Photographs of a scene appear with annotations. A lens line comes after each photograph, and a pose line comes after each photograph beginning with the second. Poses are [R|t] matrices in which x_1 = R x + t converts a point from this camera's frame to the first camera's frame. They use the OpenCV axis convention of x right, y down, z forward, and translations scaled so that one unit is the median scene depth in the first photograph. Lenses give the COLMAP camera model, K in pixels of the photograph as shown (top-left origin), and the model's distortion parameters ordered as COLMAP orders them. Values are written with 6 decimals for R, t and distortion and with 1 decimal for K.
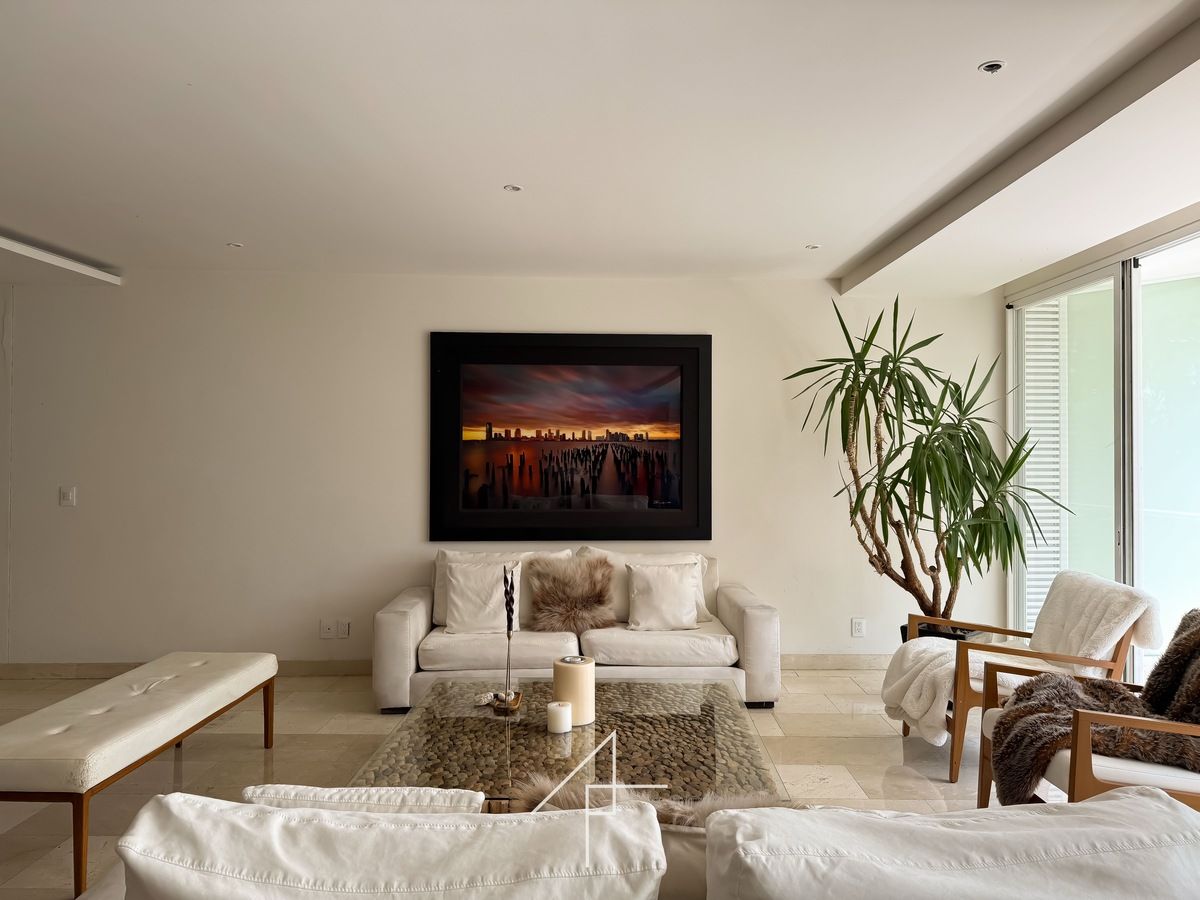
lens RADIAL K [[844.8, 0, 600.6], [0, 844.8, 449.1], [0, 0, 1]] dist [0.035191, -0.029137]
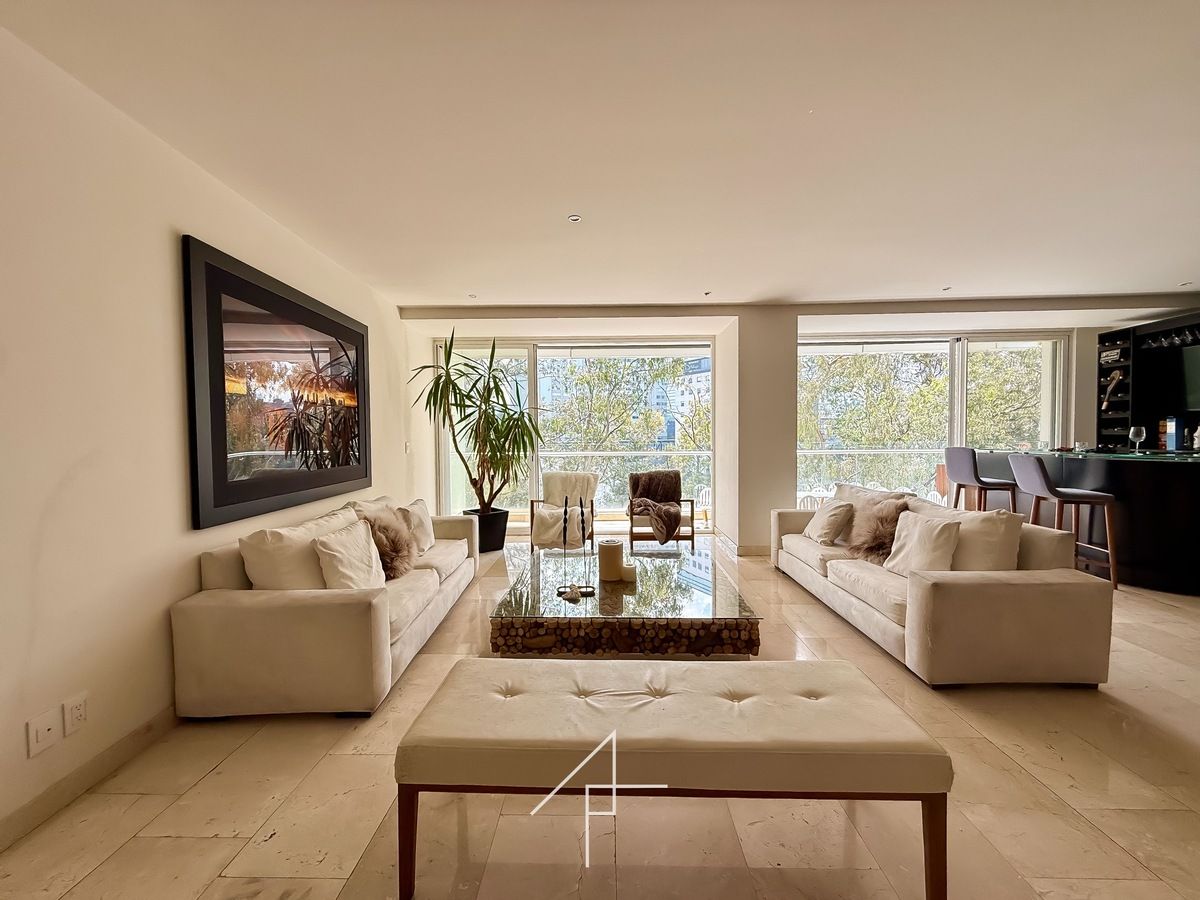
lens RADIAL K [[474.8, 0, 595.6], [0, 474.8, 450.7], [0, 0, 1]] dist [-0.002751, 0.000484]
pose [[0.018225, -0.034181, 0.999249, -0.588800], [0.010246, 0.999369, 0.033998, 0.031233], [-0.999781, 0.009619, 0.018564, 0.649004]]
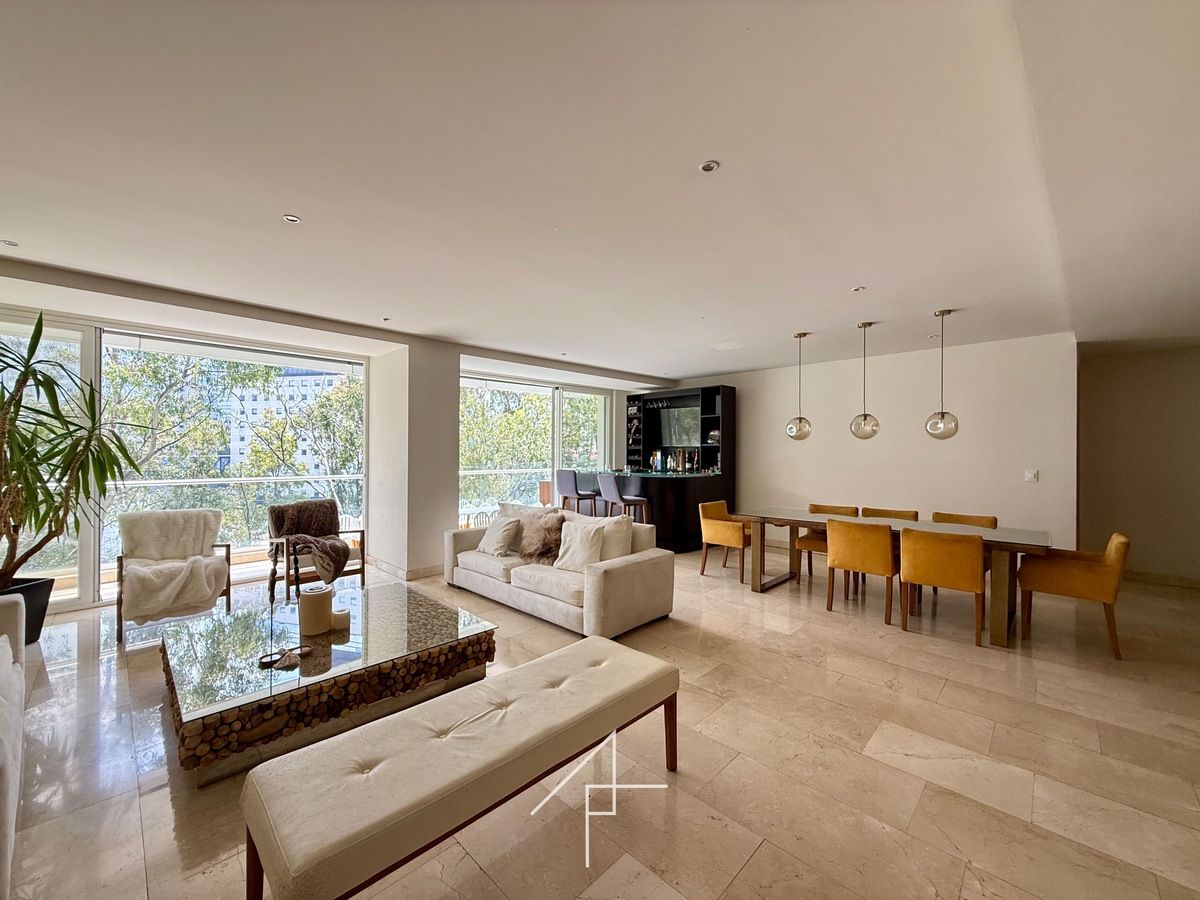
lens RADIAL K [[474.8, 0, 600.5], [0, 474.8, 450.7], [0, 0, 1]] dist [-0.002751, 0.000484]
pose [[-0.724872, -0.005033, 0.688865, -0.578600], [-0.006275, 0.999980, 0.000704, 0.007278], [-0.688854, -0.003812, -0.724890, 0.842969]]
